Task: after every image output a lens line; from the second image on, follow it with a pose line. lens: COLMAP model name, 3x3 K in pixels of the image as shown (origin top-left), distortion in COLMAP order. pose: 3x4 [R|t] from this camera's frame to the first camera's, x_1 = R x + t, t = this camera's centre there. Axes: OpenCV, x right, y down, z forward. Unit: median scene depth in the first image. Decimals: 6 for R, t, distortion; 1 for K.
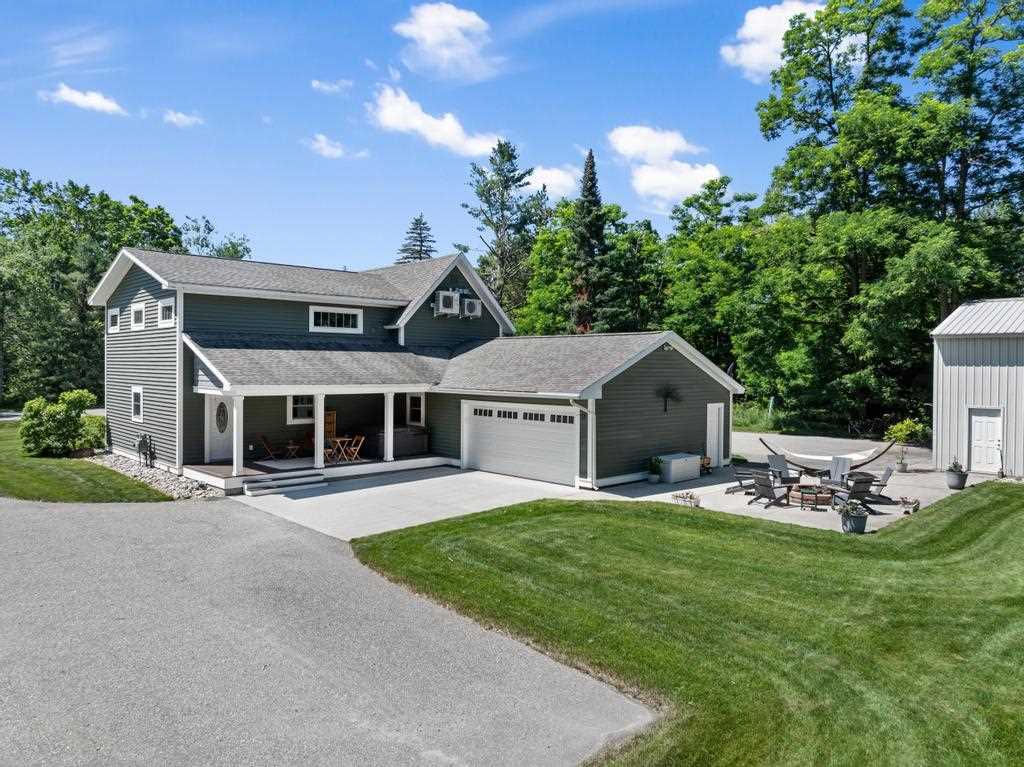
lens RADIAL K [[721.7, 0, 512.0], [0, 721.7, 383.5], [0, 0, 1]] dist [-0.004705, -0.045635]
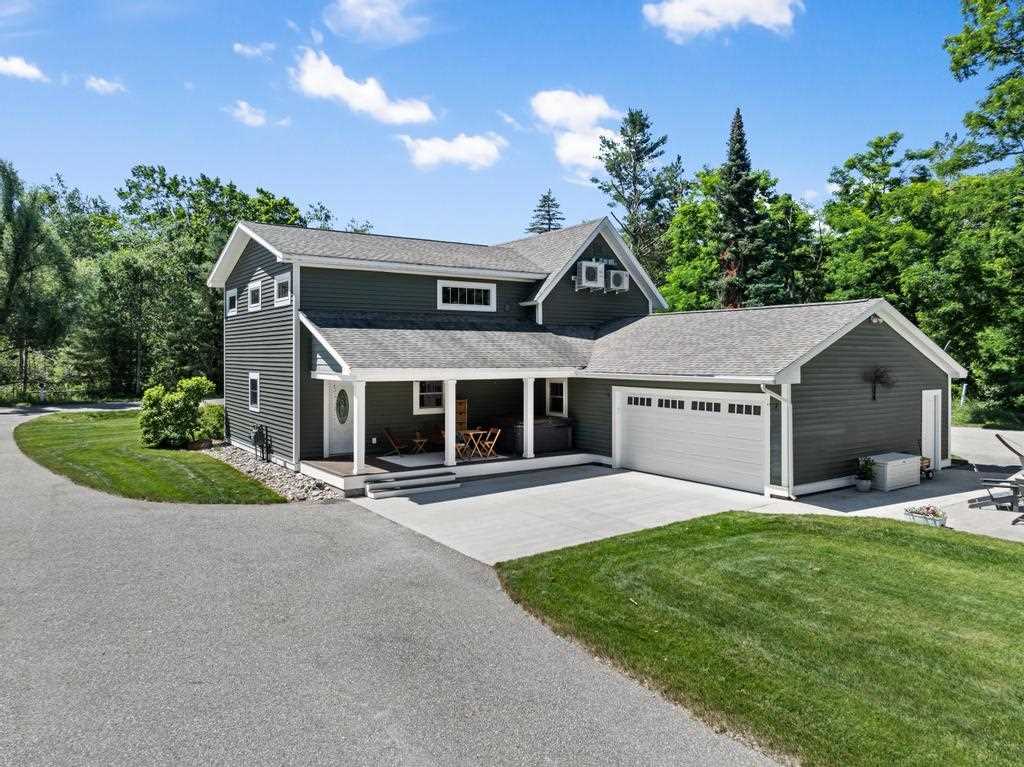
lens RADIAL K [[721.7, 0, 512.0], [0, 721.7, 383.5], [0, 0, 1]] dist [-0.004705, -0.045635]
pose [[0.986644, -0.002649, -0.162873, -0.047382], [0.004896, 0.999898, 0.013394, 0.007273], [0.162821, -0.014013, 0.986556, 0.143844]]
